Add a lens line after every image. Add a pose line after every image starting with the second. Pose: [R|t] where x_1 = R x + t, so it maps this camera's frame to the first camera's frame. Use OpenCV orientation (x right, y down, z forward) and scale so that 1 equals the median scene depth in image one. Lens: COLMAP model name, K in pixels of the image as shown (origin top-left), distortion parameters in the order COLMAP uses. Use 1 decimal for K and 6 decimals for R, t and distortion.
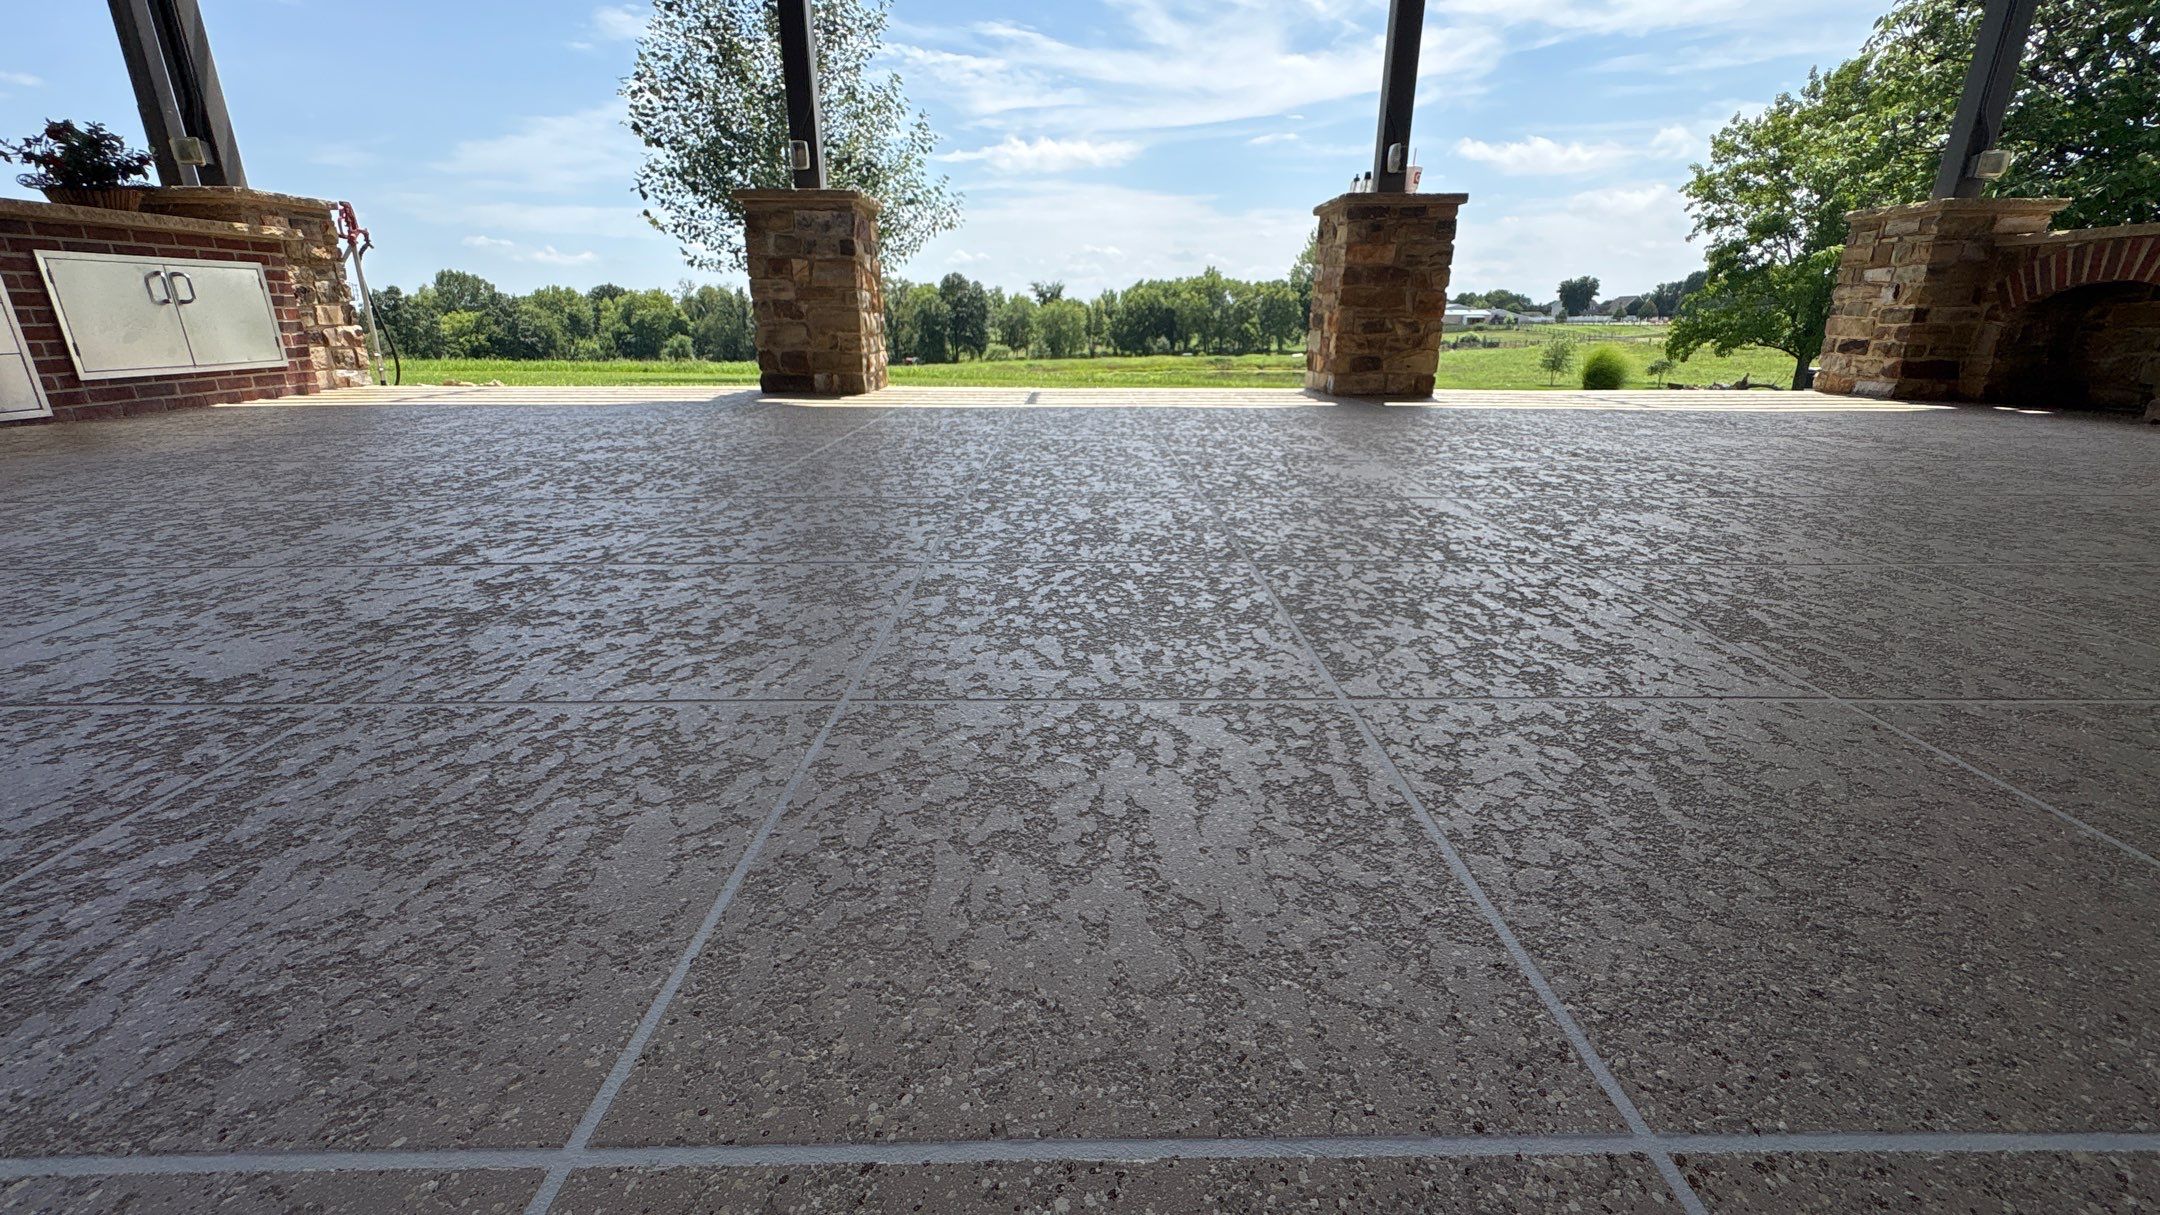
lens RADIAL K [[863.1, 0, 1081.4], [0, 863.1, 607.9], [0, 0, 1]] dist [0.000485, -0.000149]
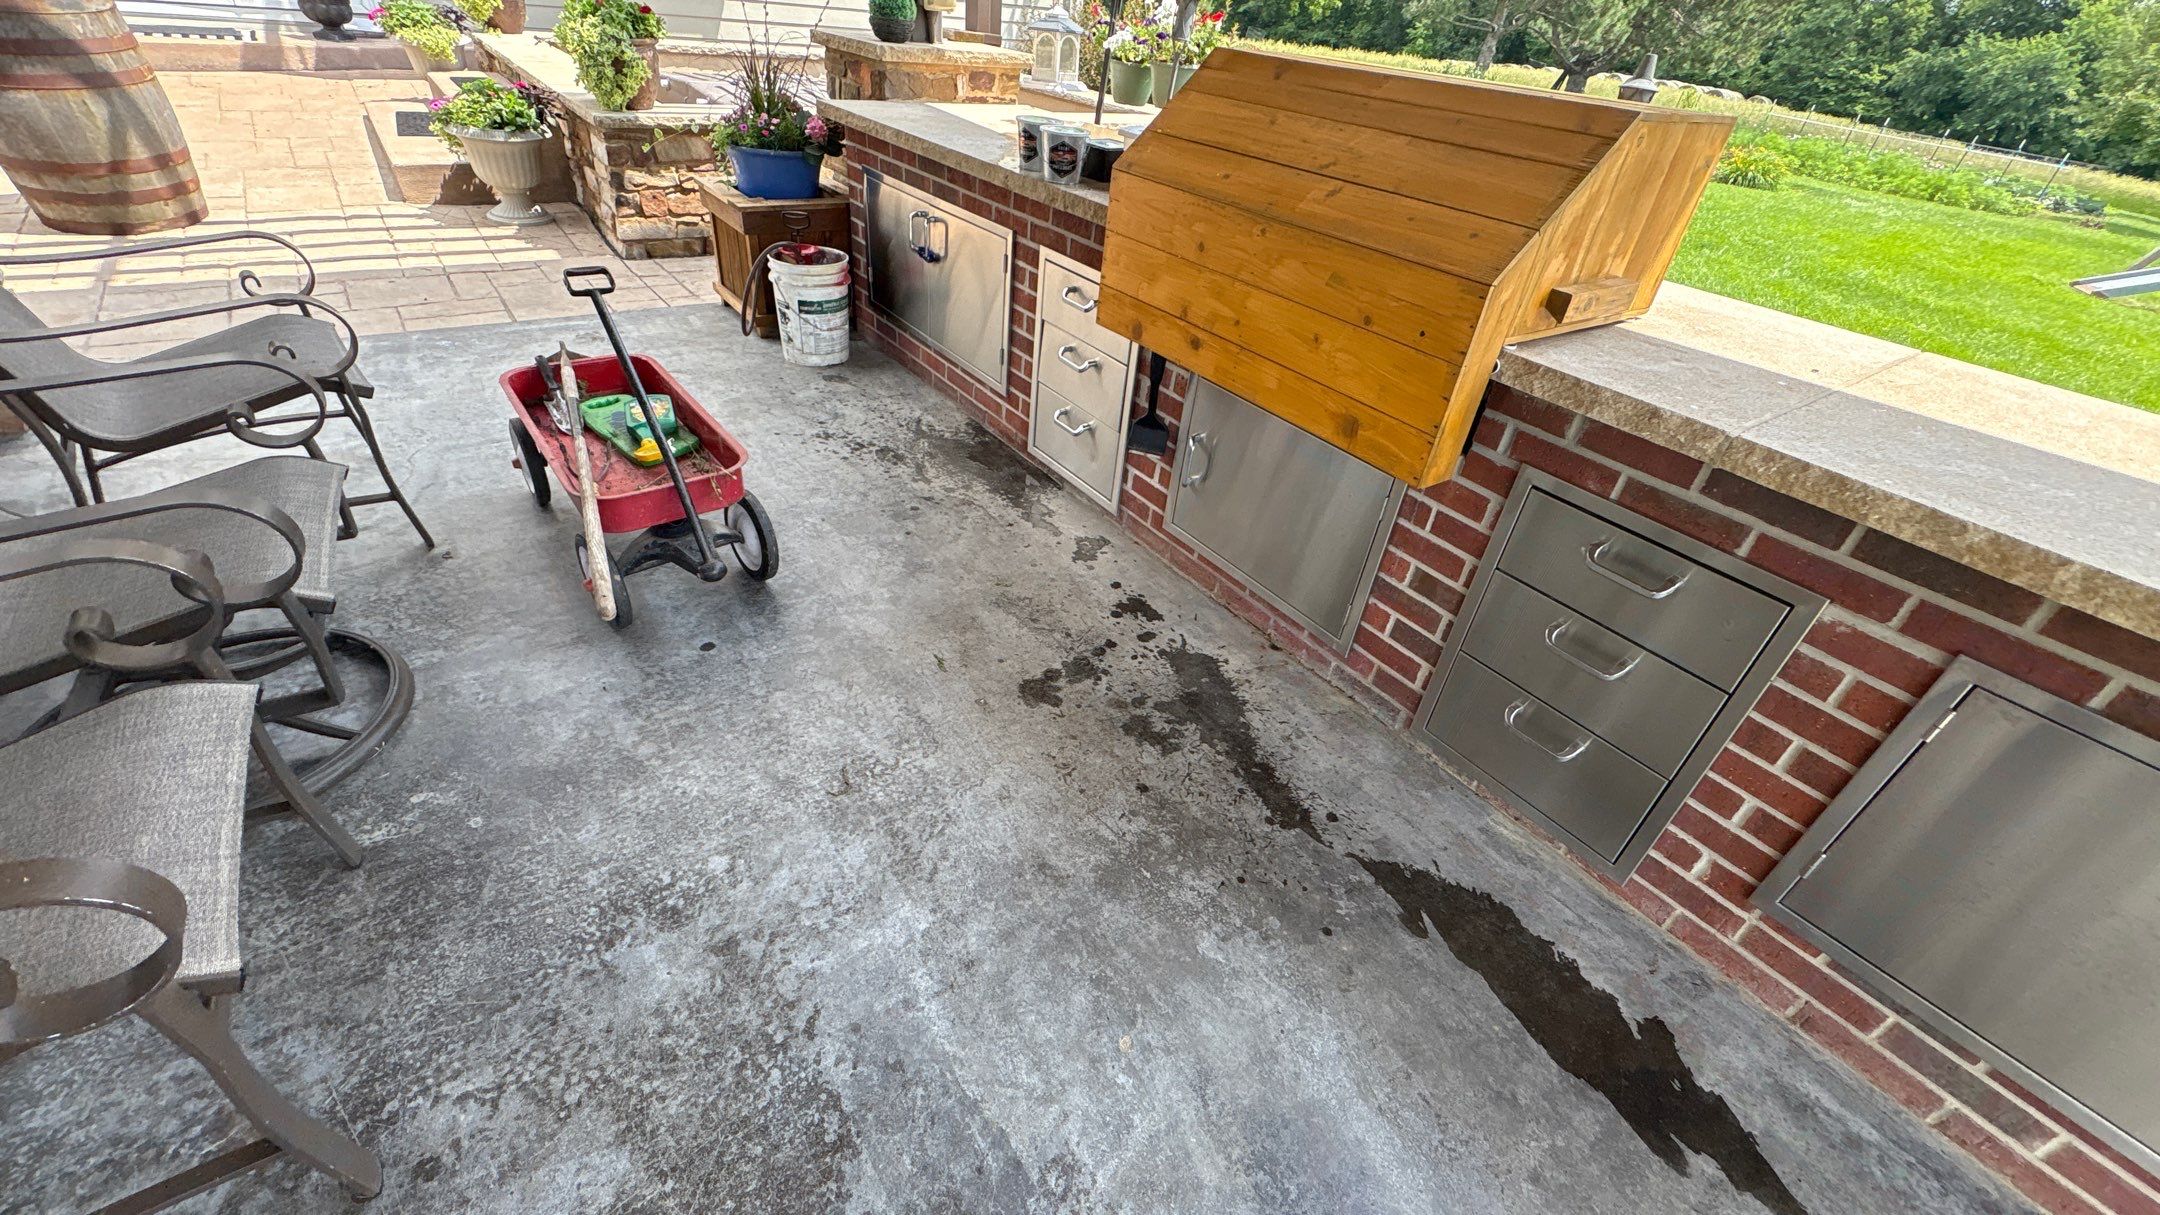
lens RADIAL K [[863.1, 0, 1079.0], [0, 863.1, 606.8], [0, 0, 1]] dist [0.000485, -0.000149]
pose [[-0.808824, 0.274941, -0.519818, -0.704597], [-0.276996, 0.601627, 0.749212, -0.510139], [0.518726, 0.749968, -0.410453, 0.843986]]
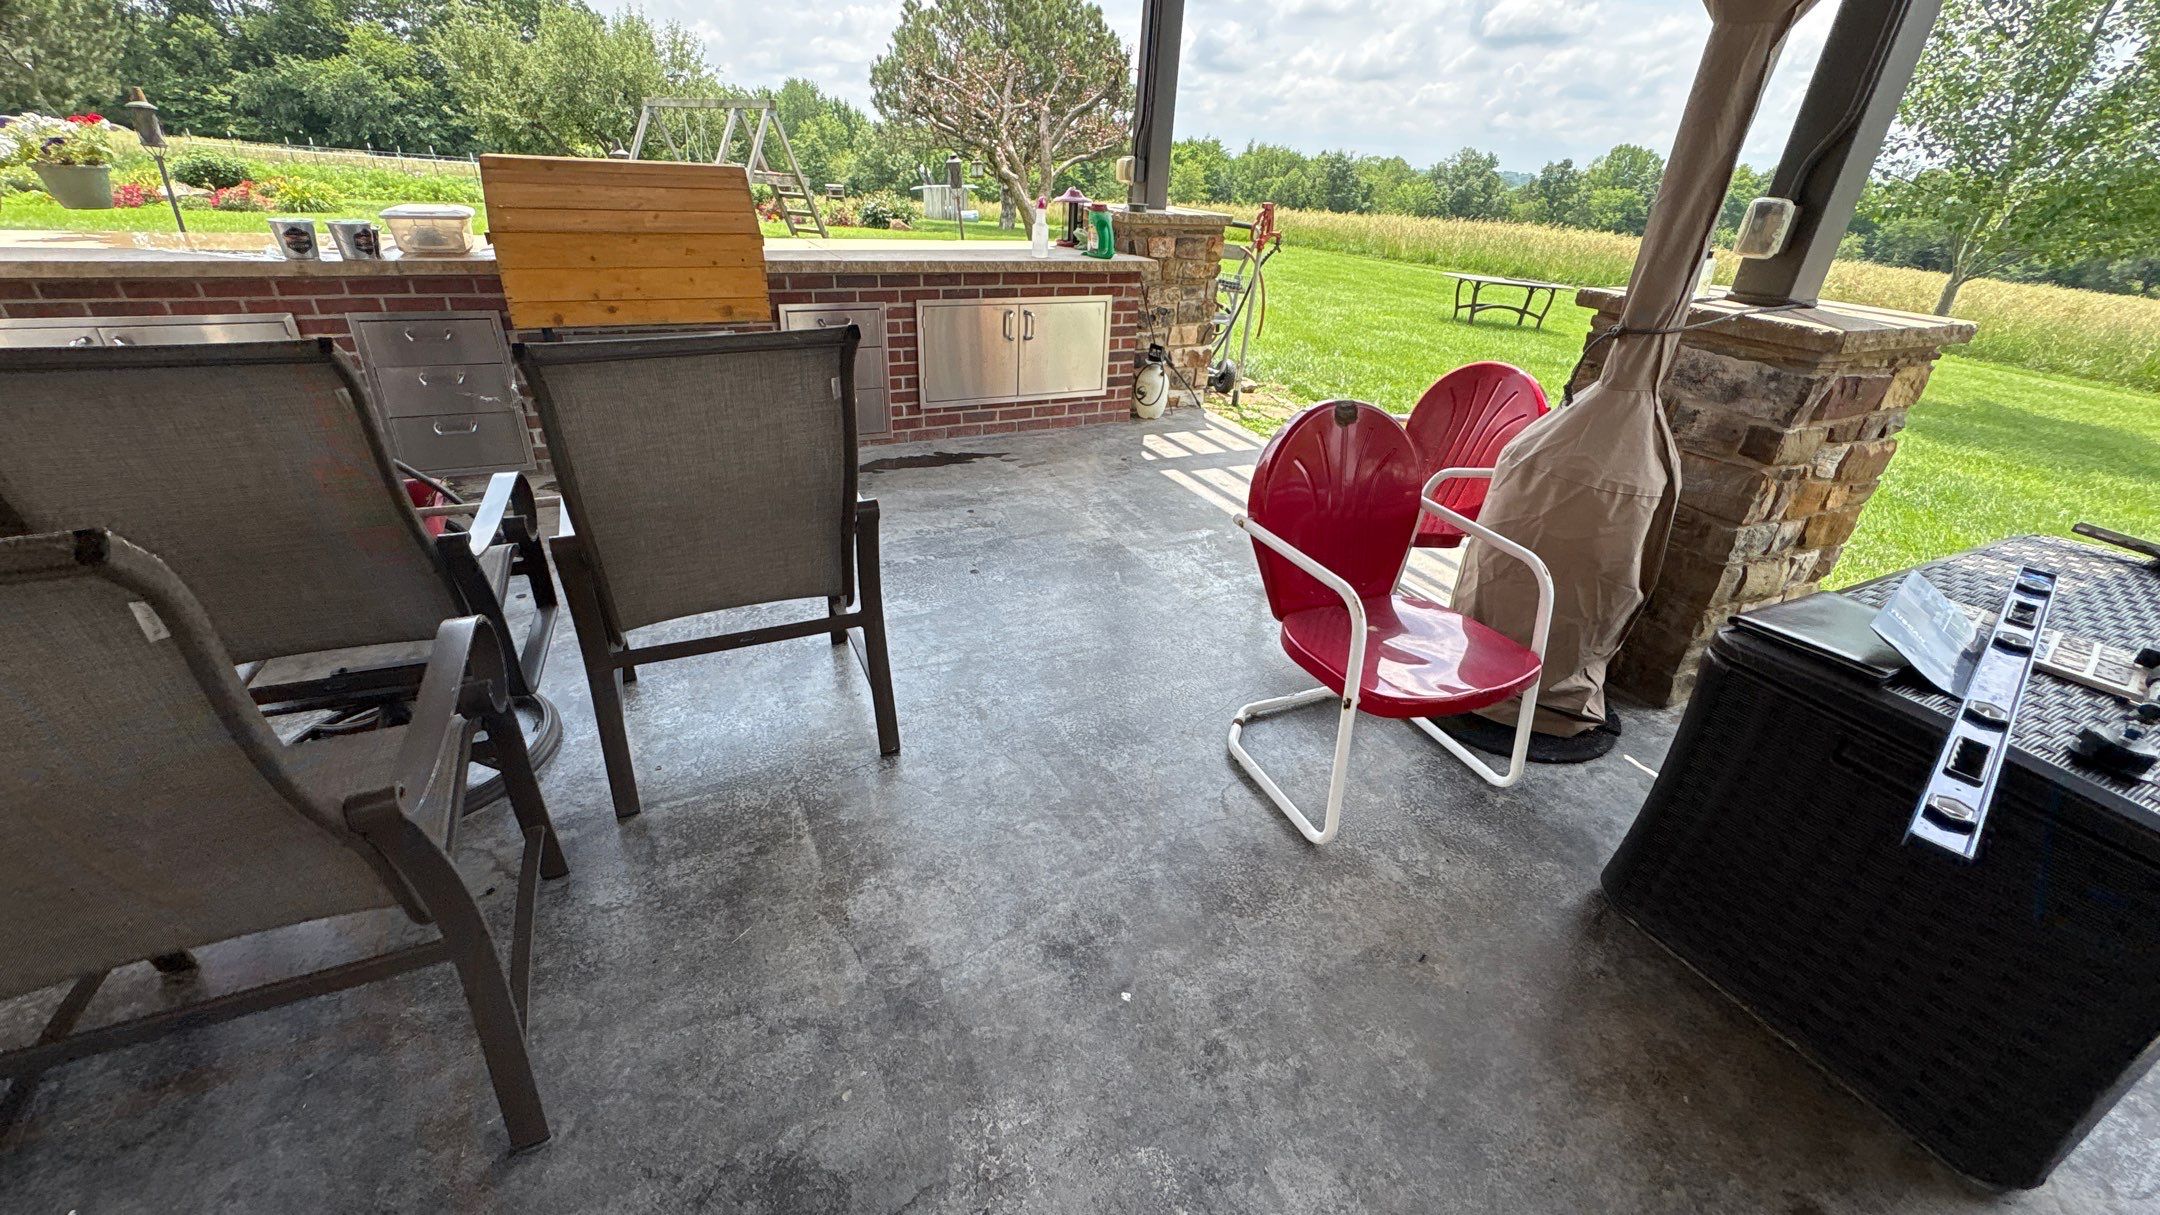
lens RADIAL K [[863.1, 0, 1078.3], [0, 863.1, 601.9], [0, 0, 1]] dist [0.000485, -0.000149]
pose [[0.437937, 0.433614, -0.787521, -0.039195], [-0.337391, 0.891235, 0.303097, -0.424961], [0.833293, 0.132965, 0.536603, 0.549619]]
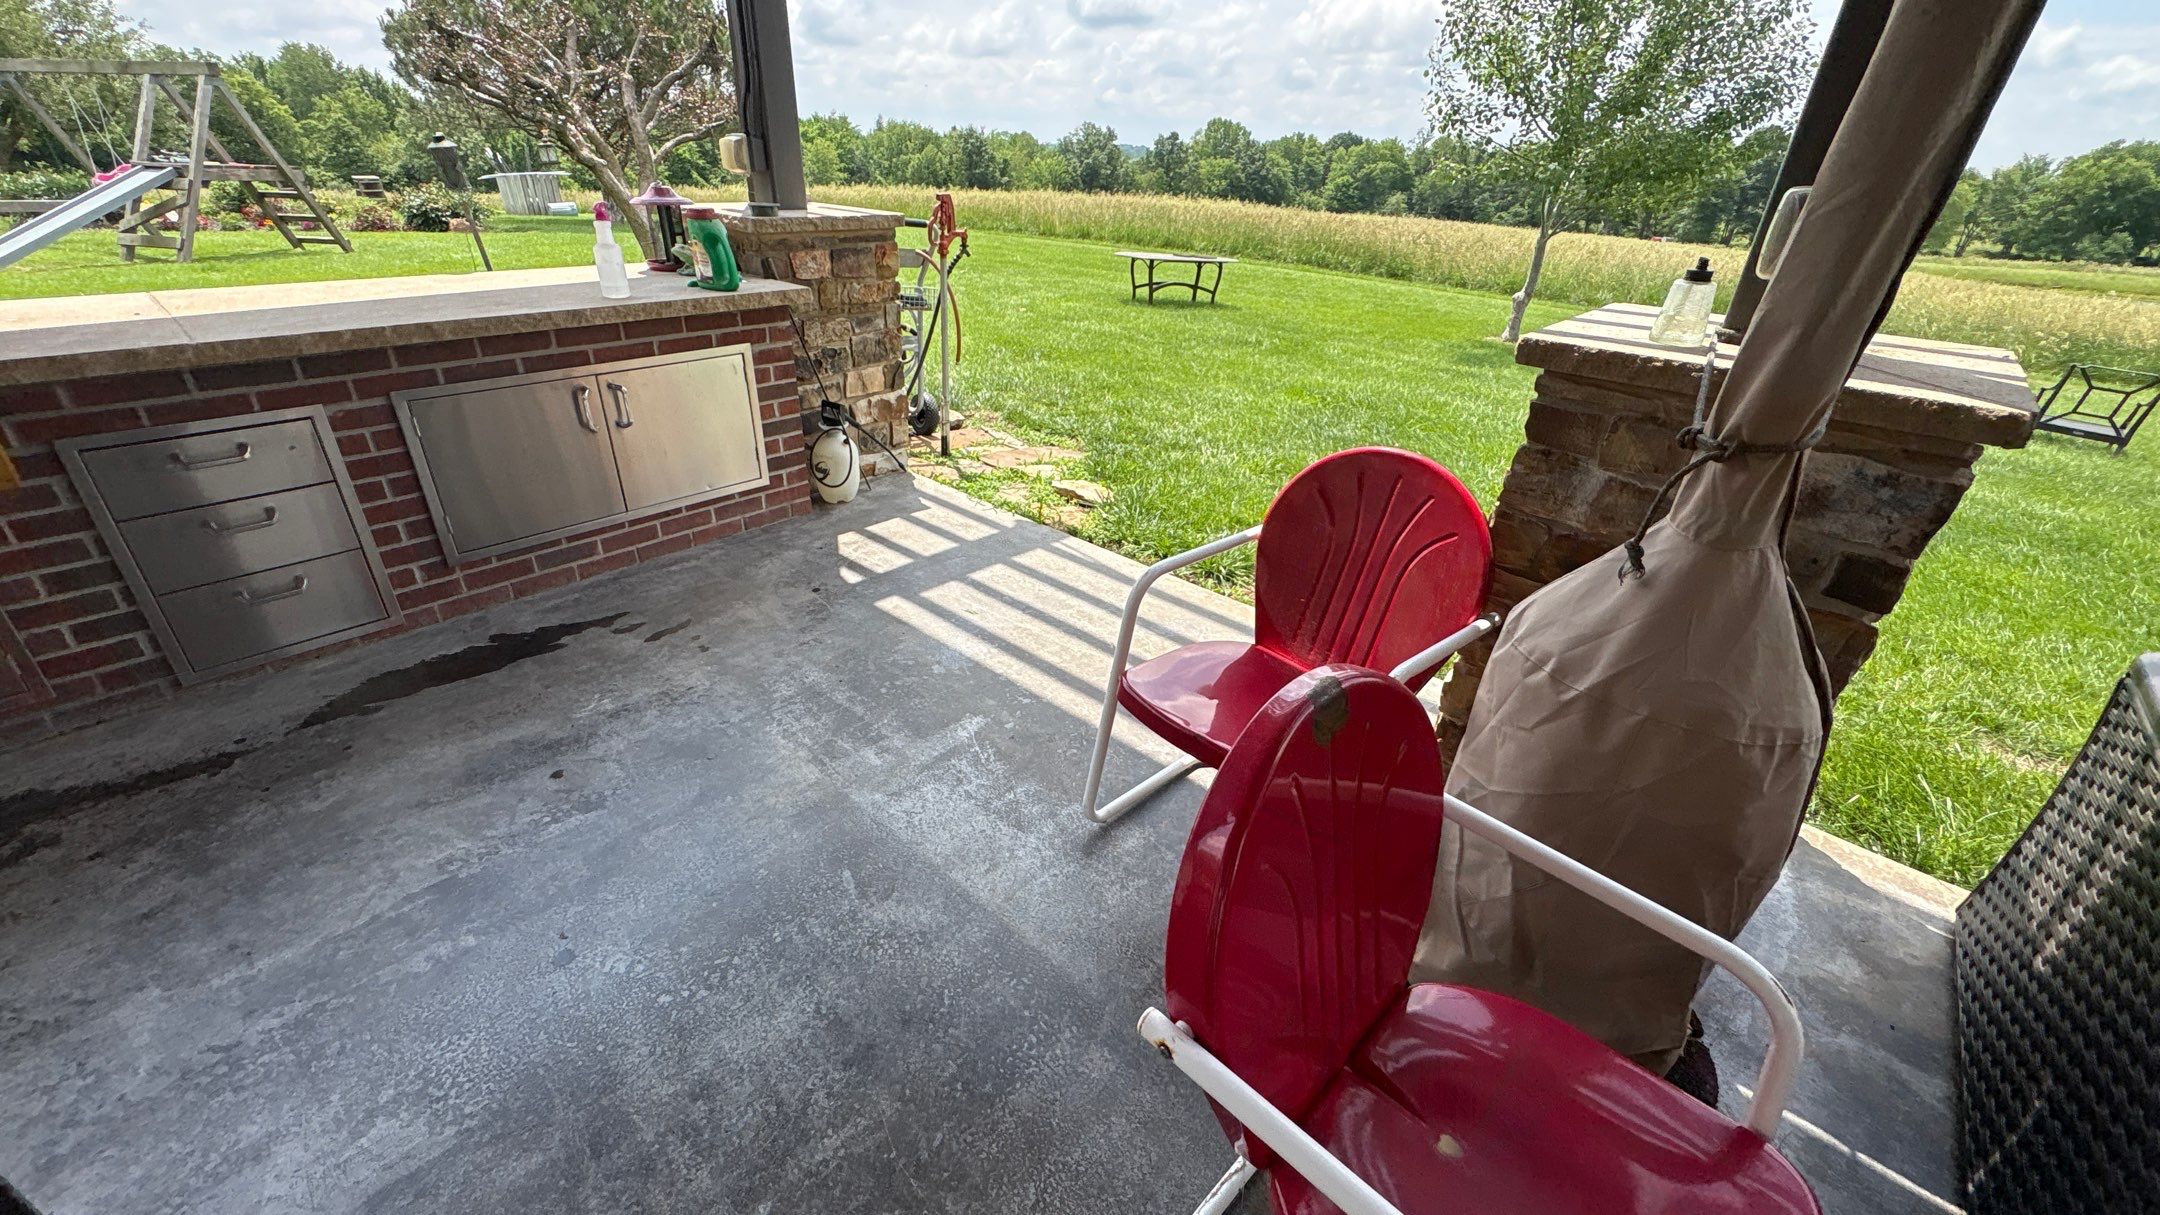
lens RADIAL K [[863.1, 0, 1078.9], [0, 863.1, 603.7], [0, 0, 1]] dist [0.000485, -0.000149]
pose [[0.736035, 0.338678, -0.586130, -0.347249], [-0.251985, 0.940701, 0.227125, -0.484859], [0.628296, -0.019476, 0.777731, 0.725644]]
